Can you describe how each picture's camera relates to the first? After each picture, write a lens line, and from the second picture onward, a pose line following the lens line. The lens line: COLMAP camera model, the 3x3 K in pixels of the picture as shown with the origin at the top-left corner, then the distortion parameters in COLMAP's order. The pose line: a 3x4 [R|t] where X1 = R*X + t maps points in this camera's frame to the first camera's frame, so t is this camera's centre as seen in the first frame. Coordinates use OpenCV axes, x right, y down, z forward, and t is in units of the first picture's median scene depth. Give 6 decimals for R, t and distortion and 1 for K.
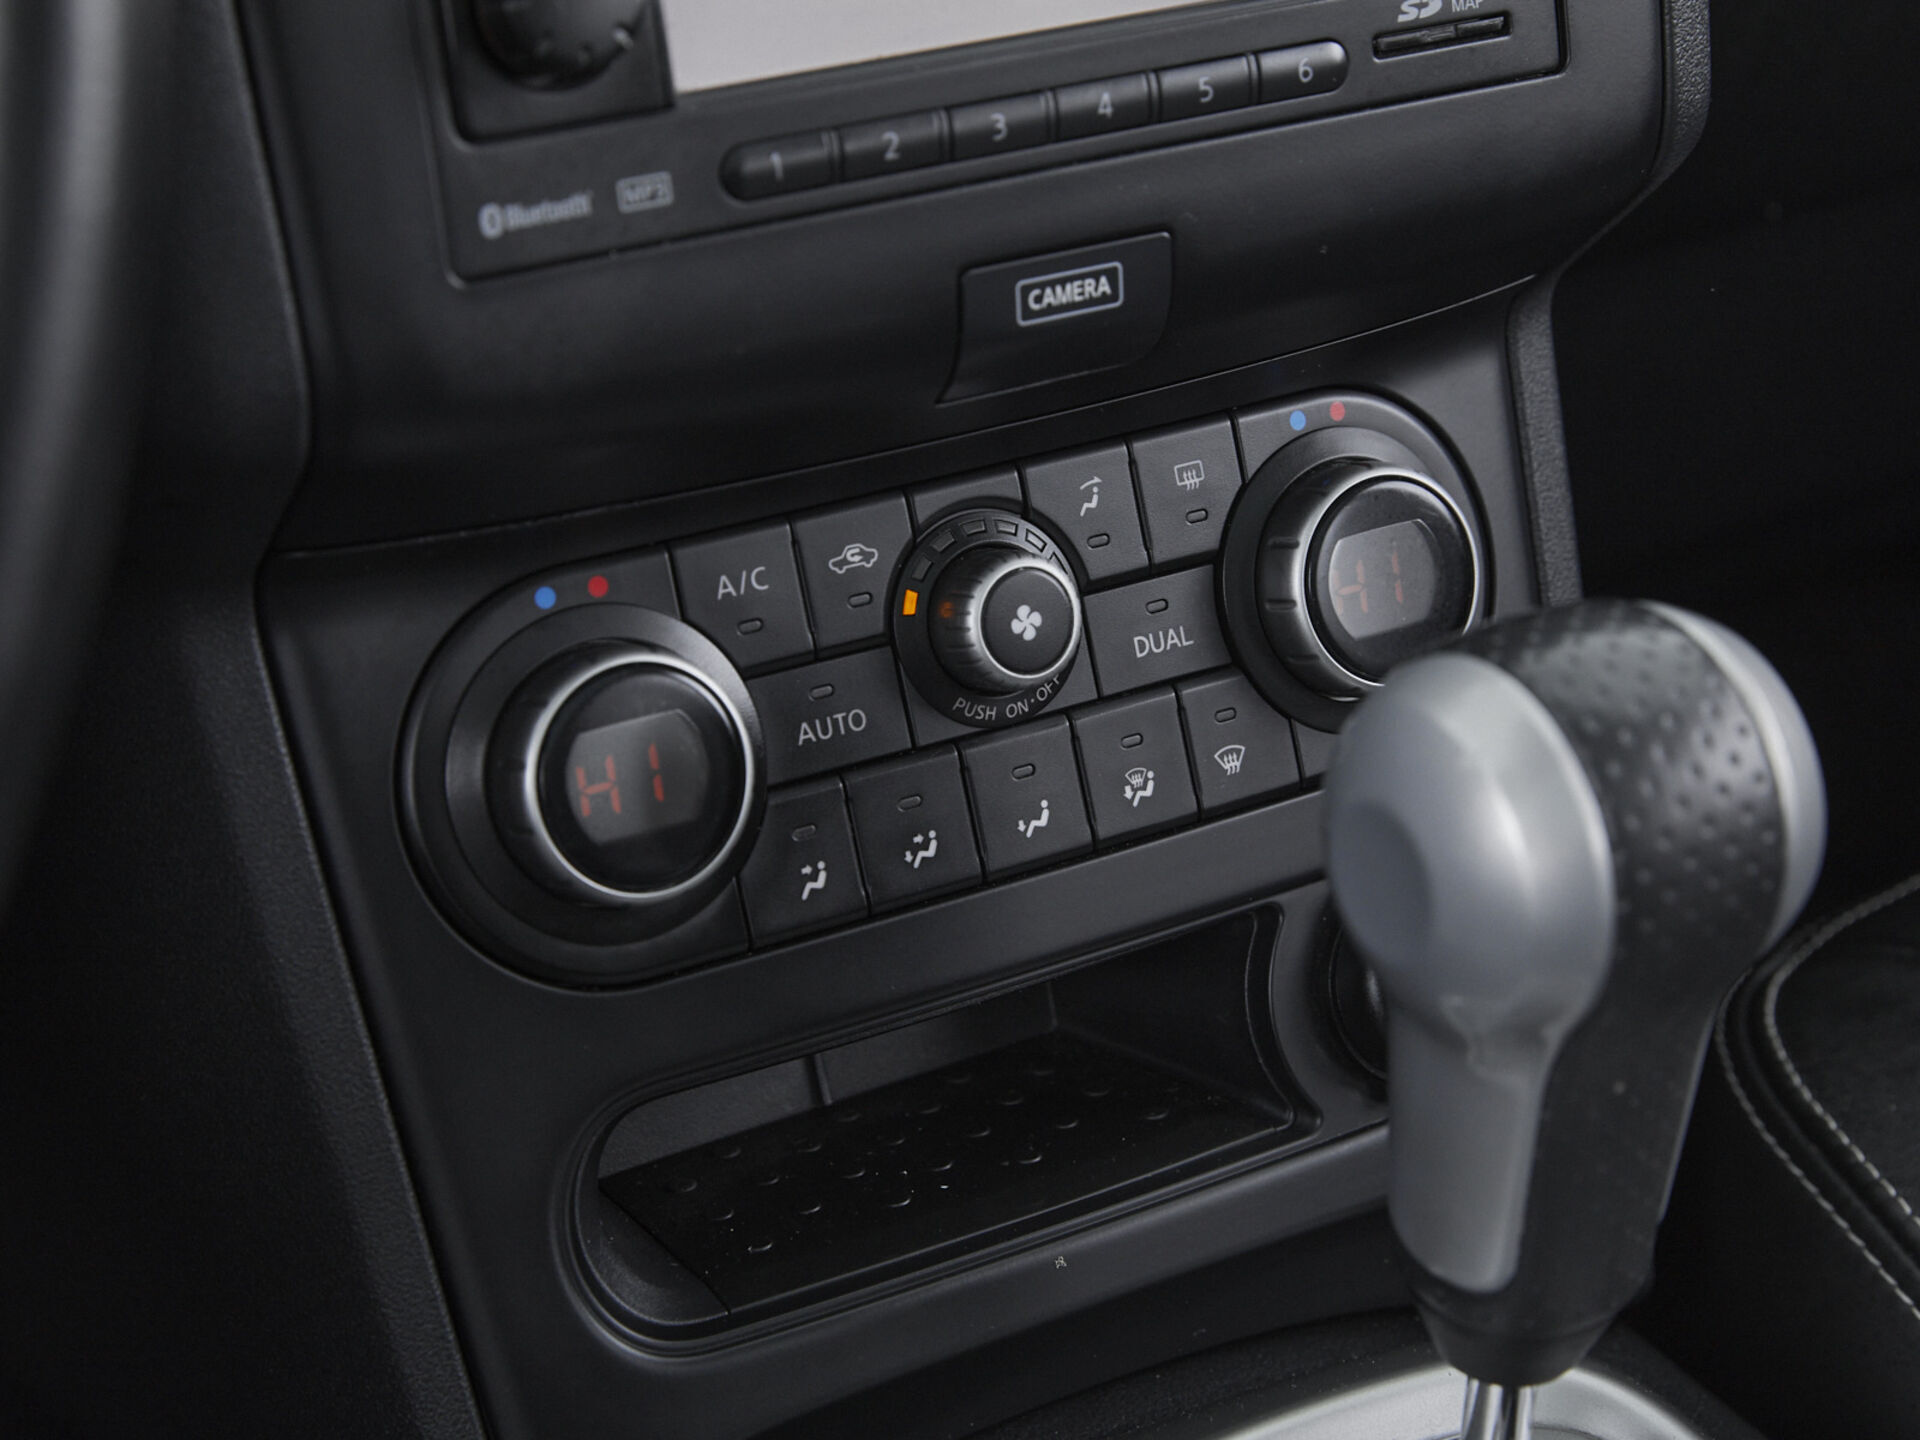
lens RADIAL K [[3969.1, 0, 960.0], [0, 3969.1, 720.0], [0, 0, 1]] dist [-0.065752, -0.124906]
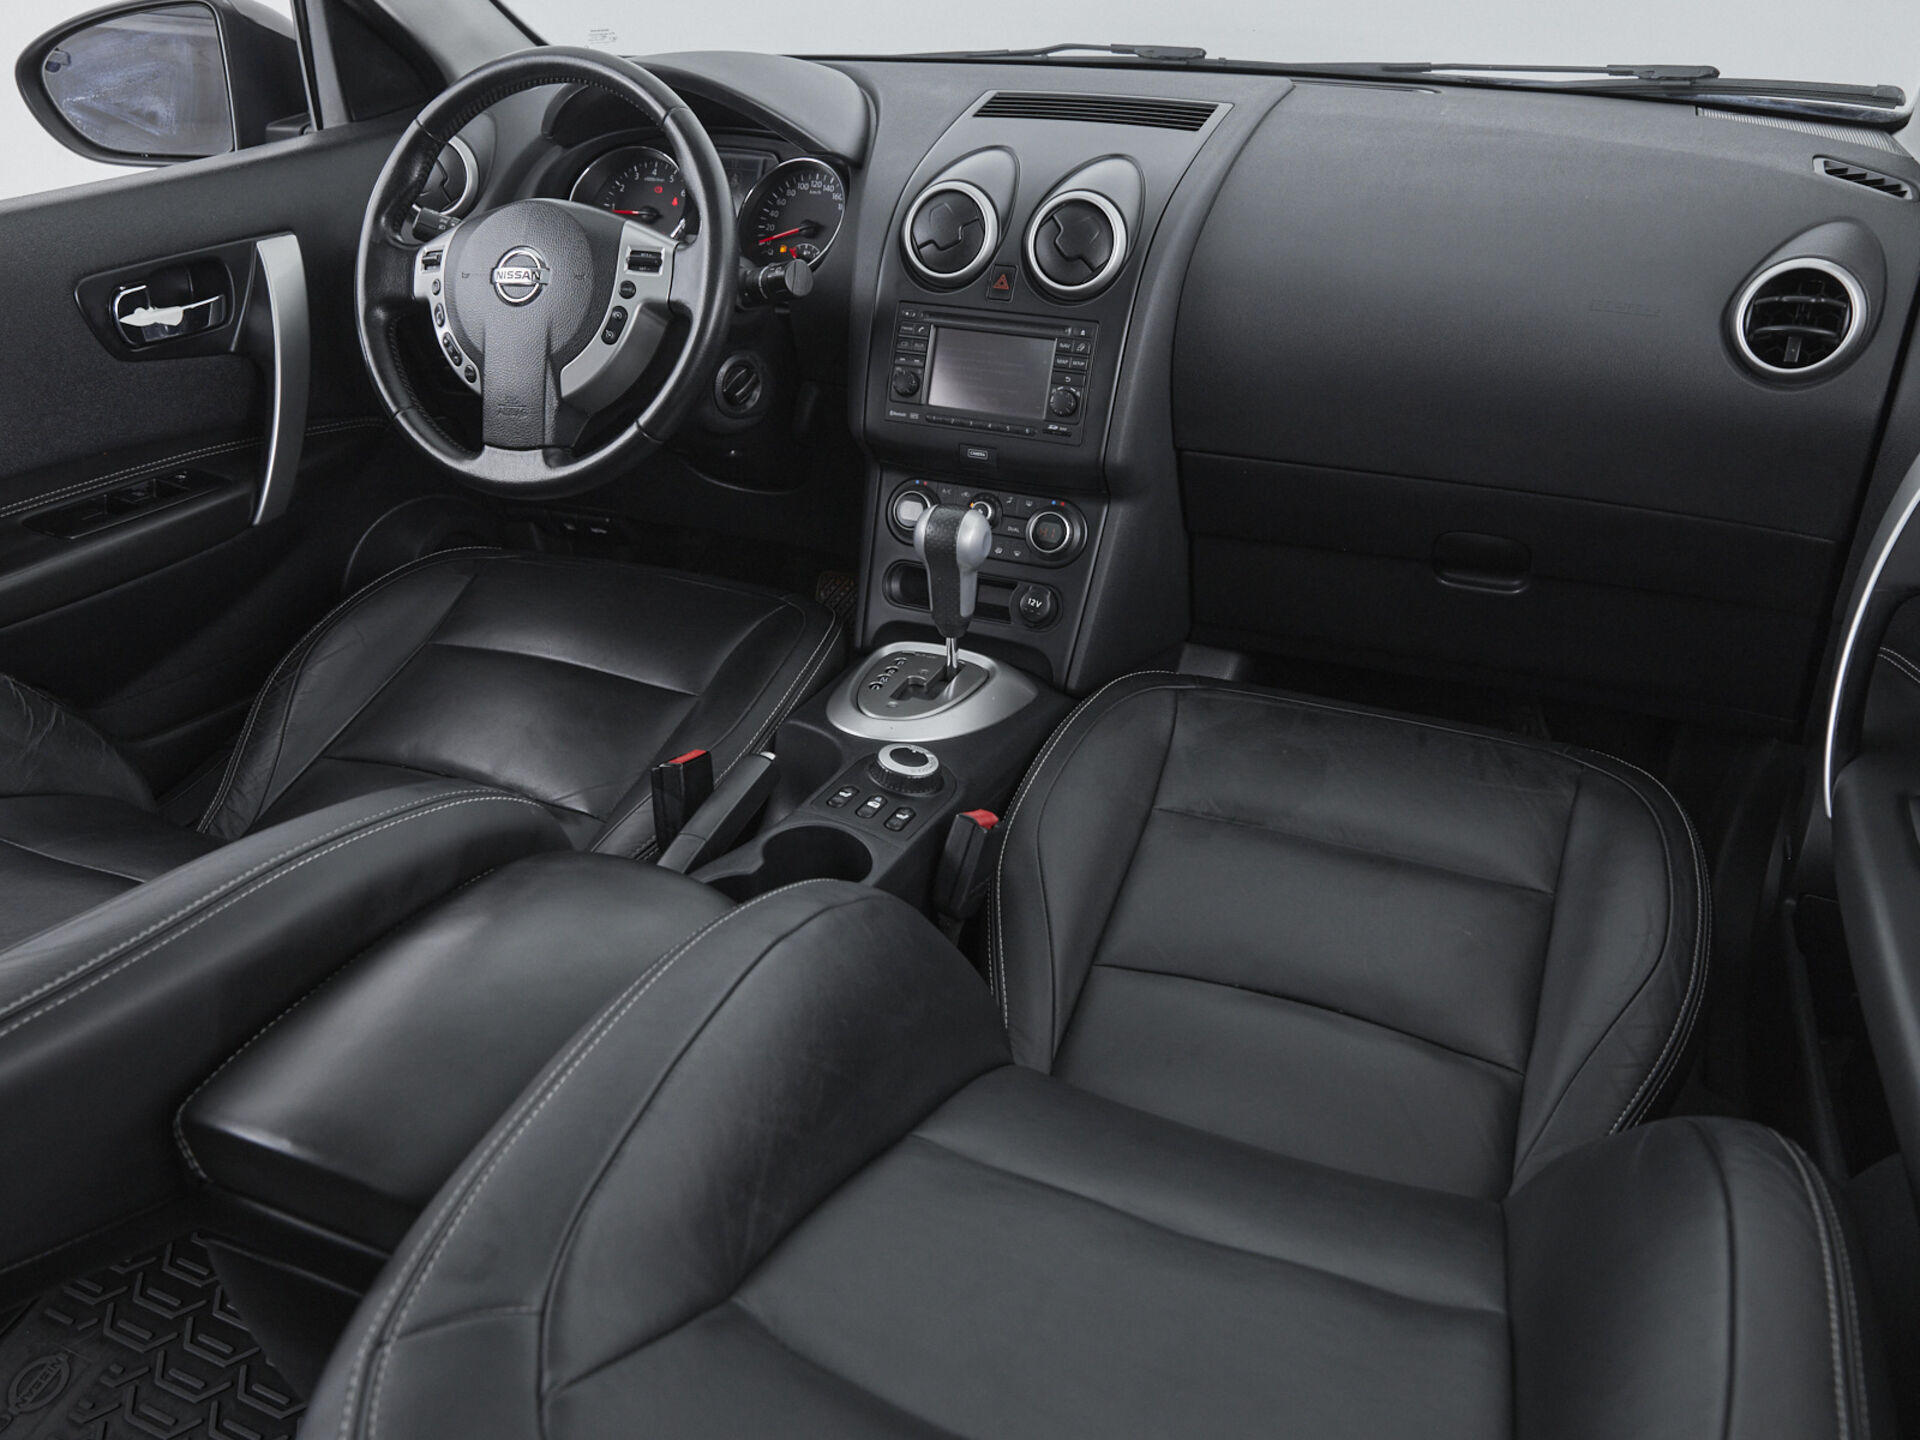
lens RADIAL K [[1562.5, 0, 960.0], [0, 1562.5, 720.0], [0, 0, 1]] dist [-0.001754, -0.008109]
pose [[0.589508, 0.353312, -0.726396, 1.876398], [-0.381792, 0.914352, 0.134887, -0.045651], [0.711839, 0.197815, 0.673909, -0.558749]]
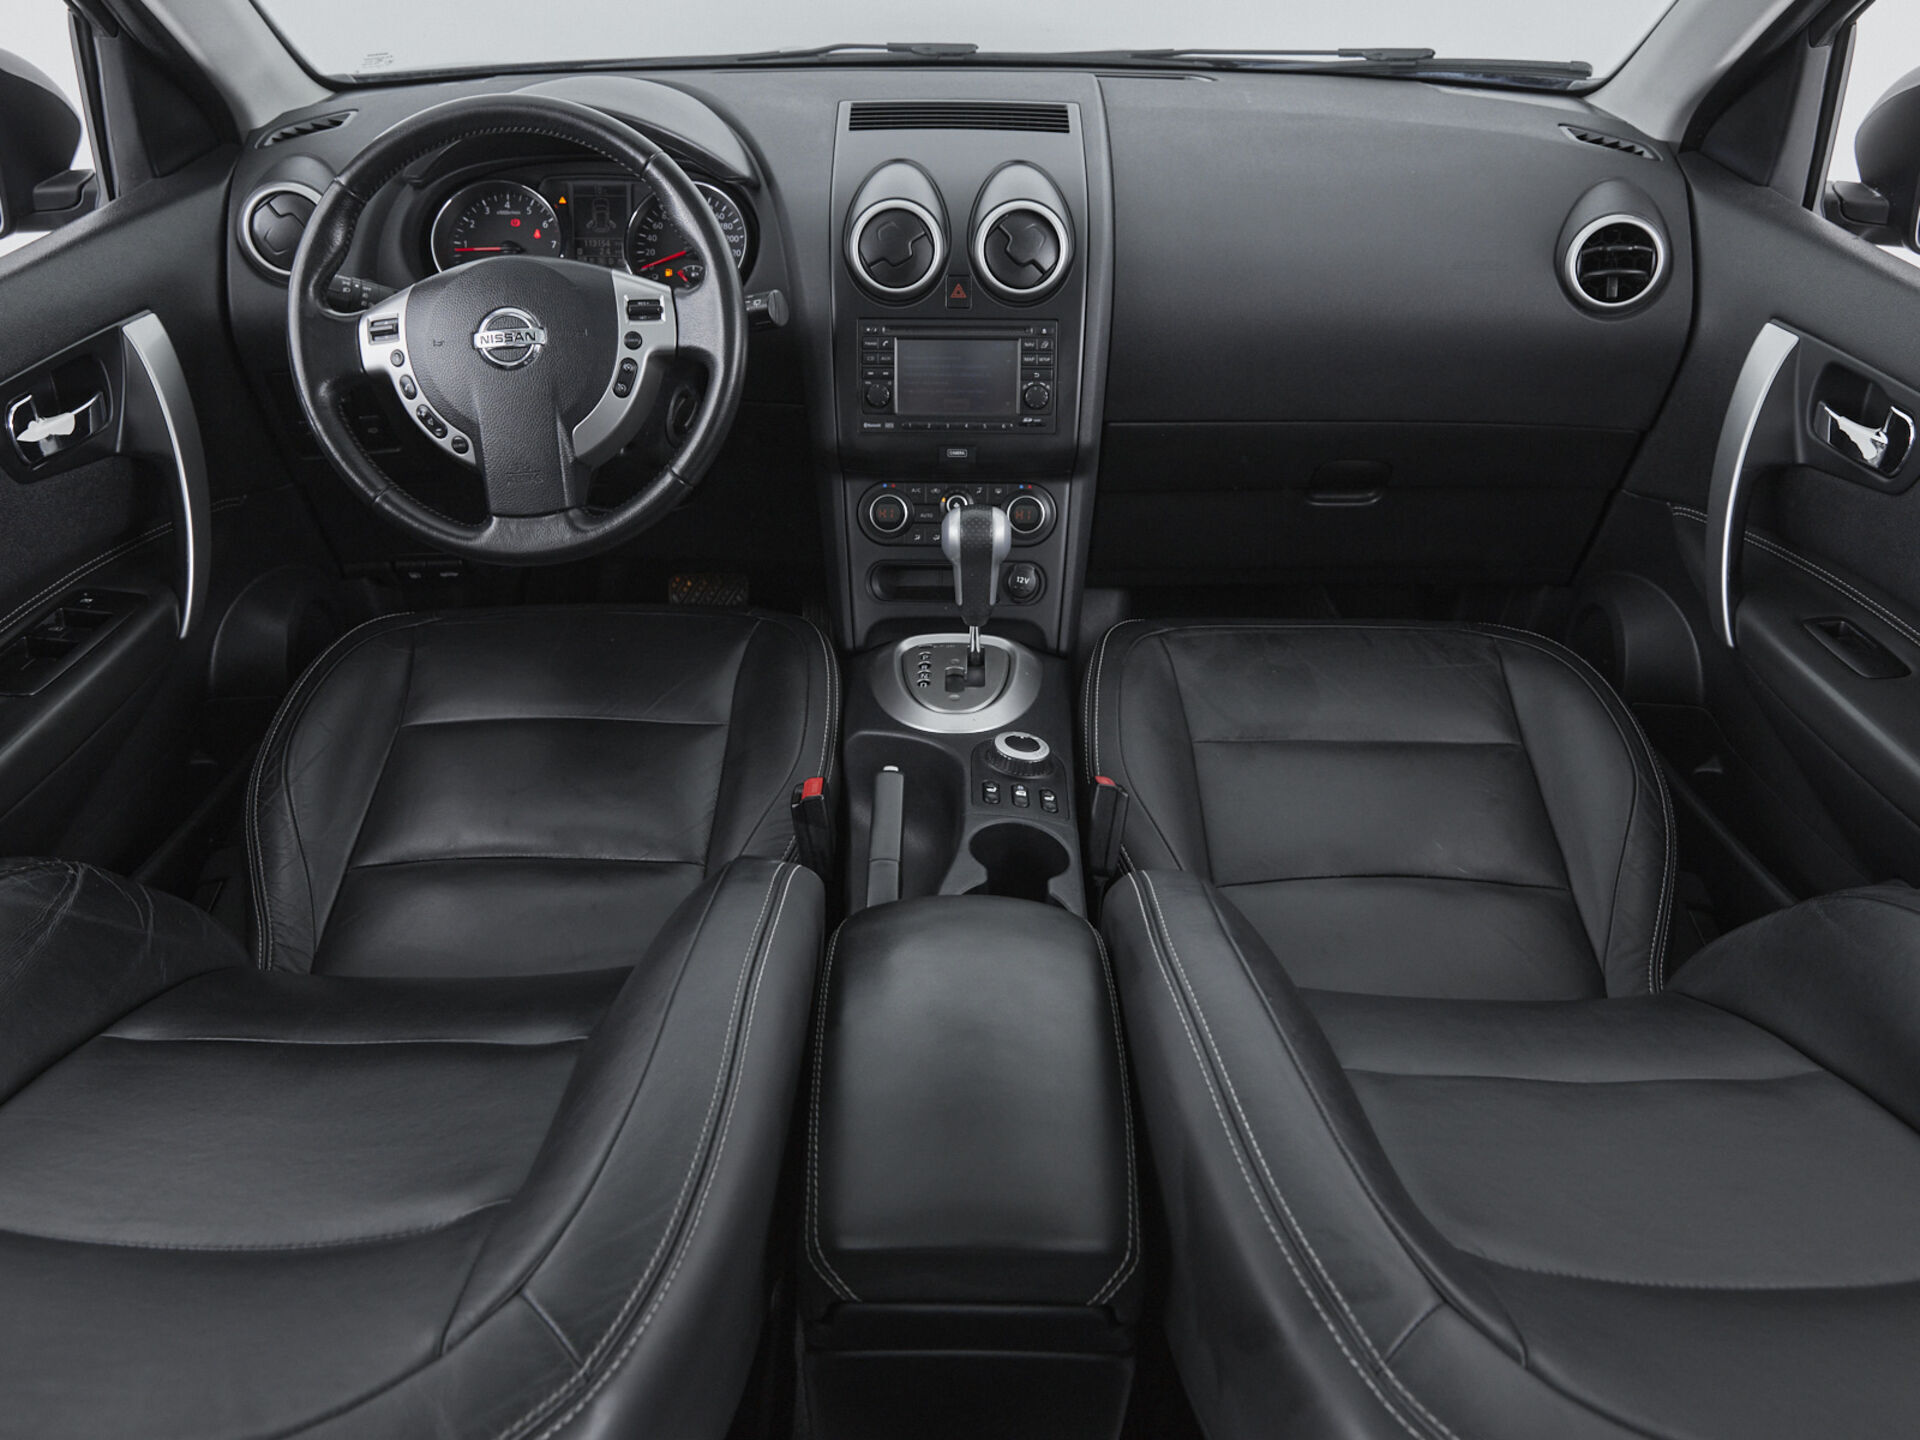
lens RADIAL K [[1463.4, 0, 960.0], [0, 1463.4, 720.0], [0, 0, 1]] dist [-0.010643, 0.001937]
pose [[0.855438, 0.247636, -0.454865, 1.227874], [-0.234085, 0.968321, 0.086938, 0.108567], [0.461985, 0.032107, 0.886306, -1.127010]]
